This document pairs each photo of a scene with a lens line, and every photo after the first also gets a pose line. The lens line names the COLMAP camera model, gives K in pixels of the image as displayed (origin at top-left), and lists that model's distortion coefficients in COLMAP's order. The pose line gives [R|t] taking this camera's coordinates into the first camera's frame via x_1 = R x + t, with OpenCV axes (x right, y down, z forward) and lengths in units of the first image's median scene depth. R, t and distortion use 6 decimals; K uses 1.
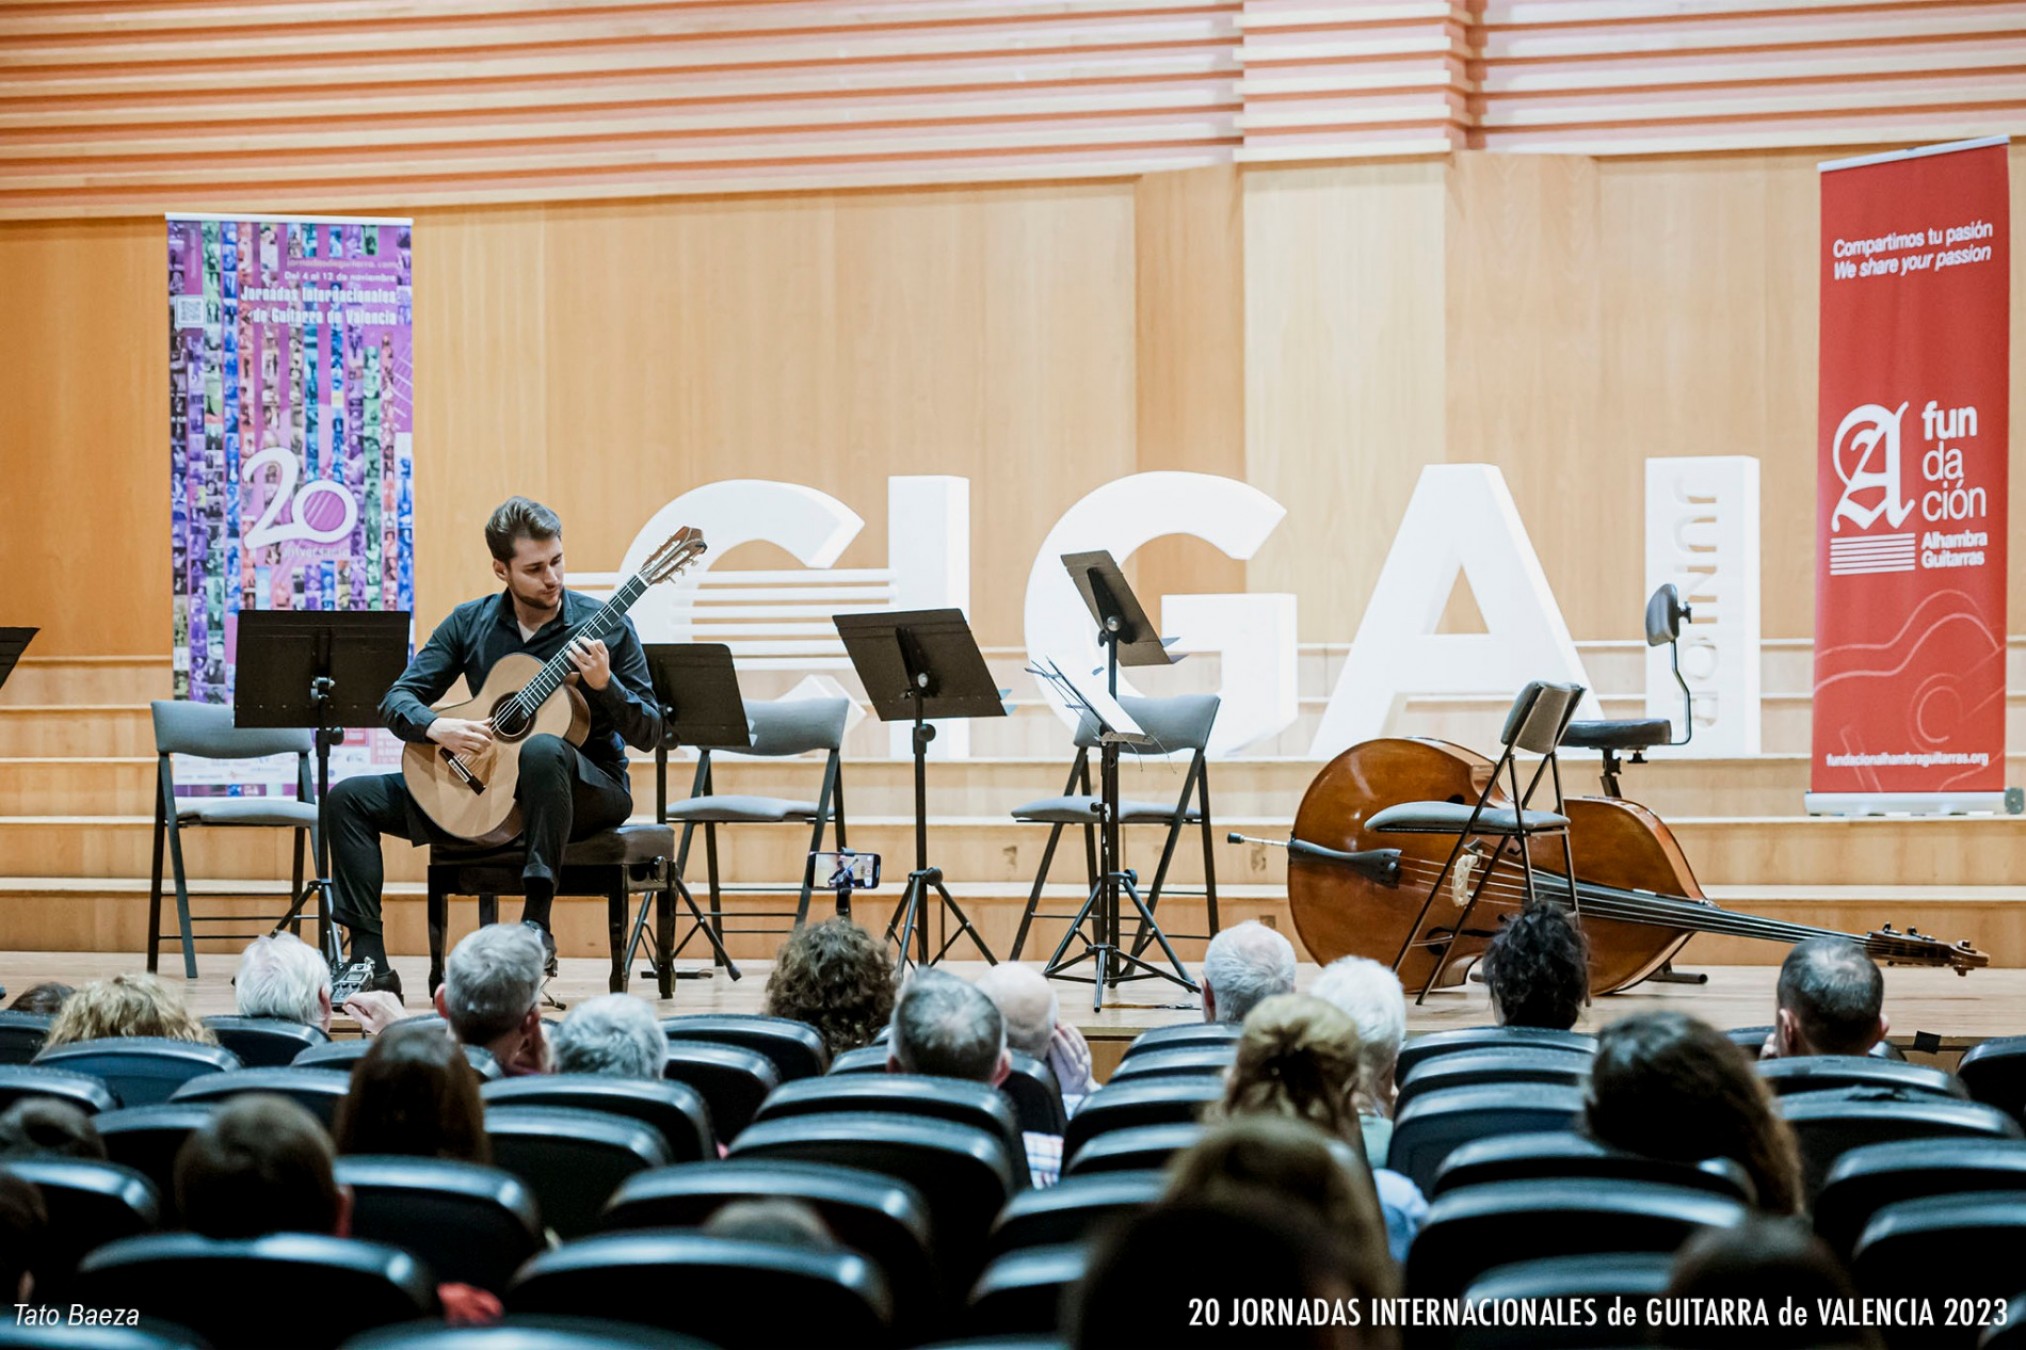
lens RADIAL K [[5567.1, 0, 1013.0], [0, 5567.1, 675.0], [0, 0, 1]] dist [0.191246, 1.259908]
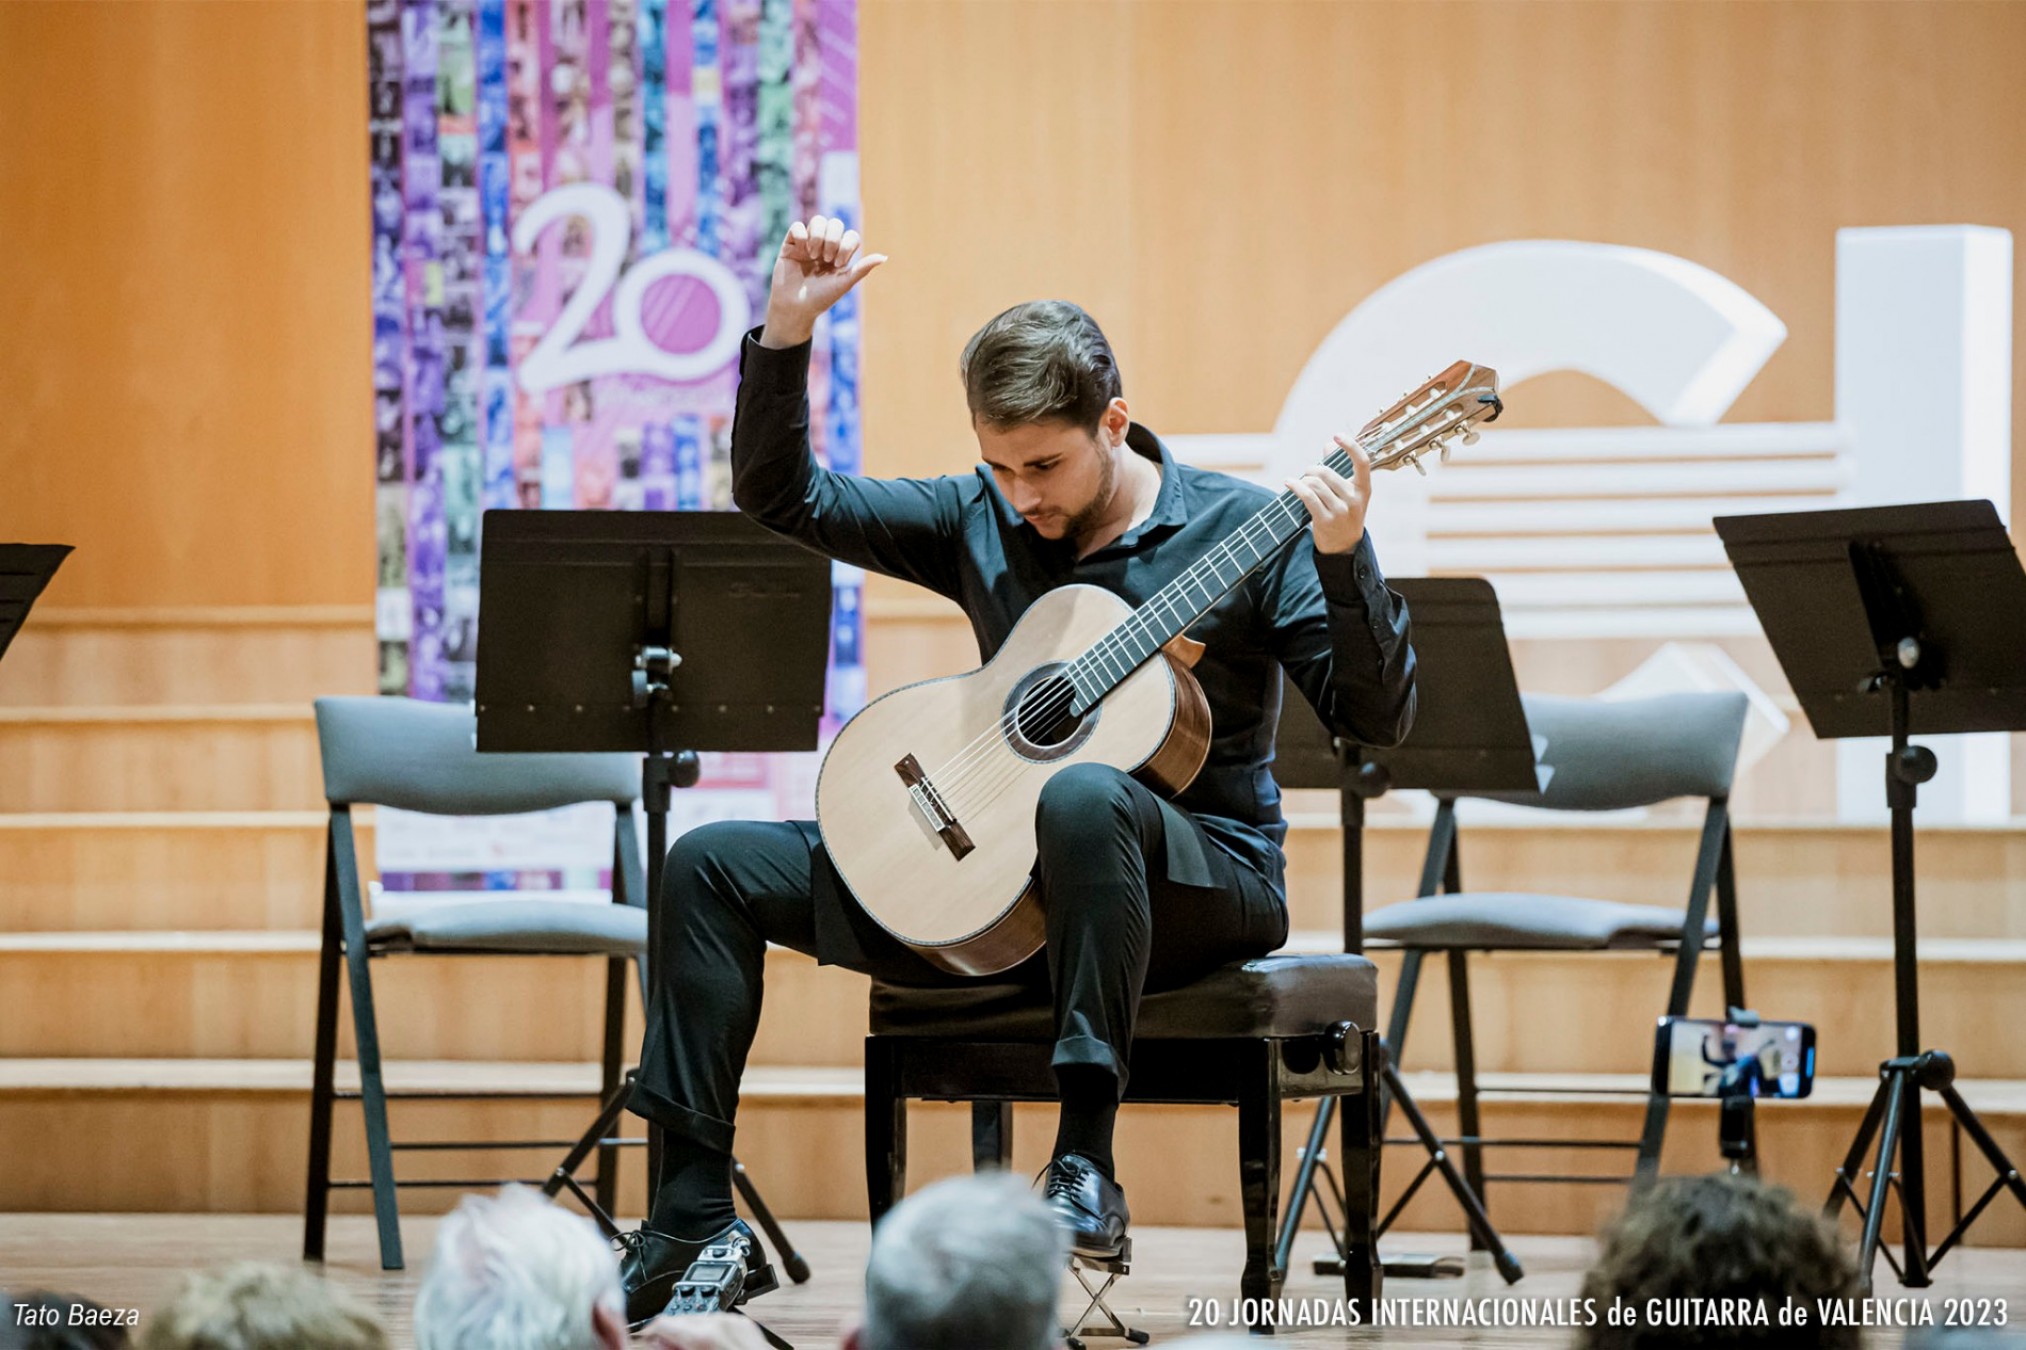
lens RADIAL K [[10758.7, 0, 990.1], [0, 10758.7, 670.1], [0, 0, 1]] dist [1.834258, 18.155472]
pose [[0.994982, -0.000419, -0.100052, -0.000869], [0.000516, 0.999999, 0.000937, 0.001170], [0.100051, -0.000984, 0.994982, 0.056020]]
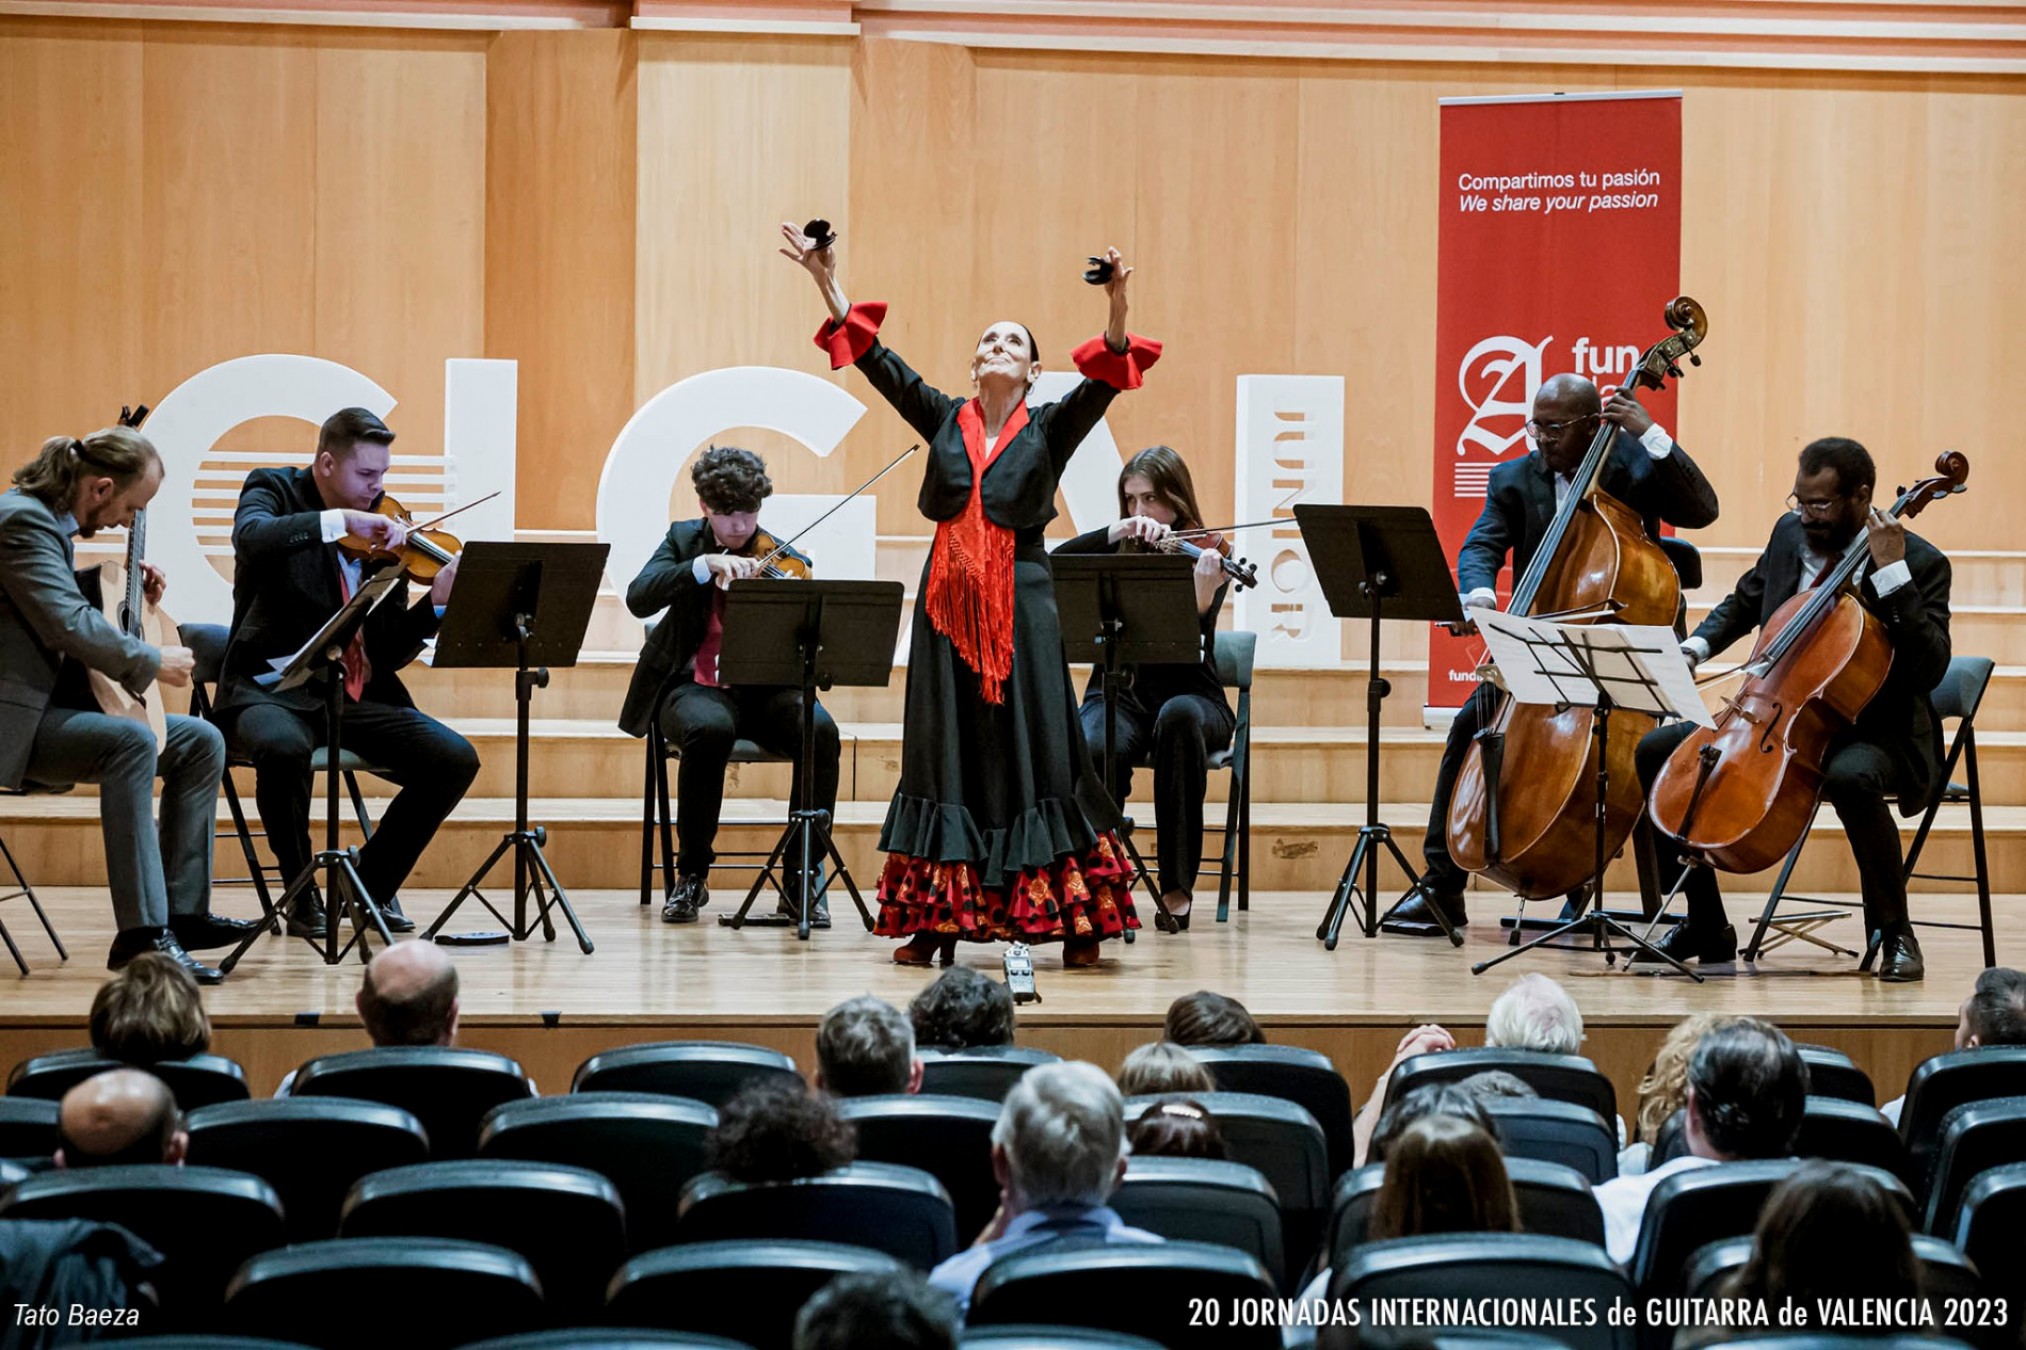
lens RADIAL K [[5567.1, 0, 1013.0], [0, 5567.1, 675.0], [0, 0, 1]] dist [0.191246, 1.259908]
pose [[0.877451, 0.003580, 0.479652, -0.389996], [-0.027476, 0.998705, 0.042809, -0.024904], [-0.478878, -0.050742, 0.876414, 0.119648]]
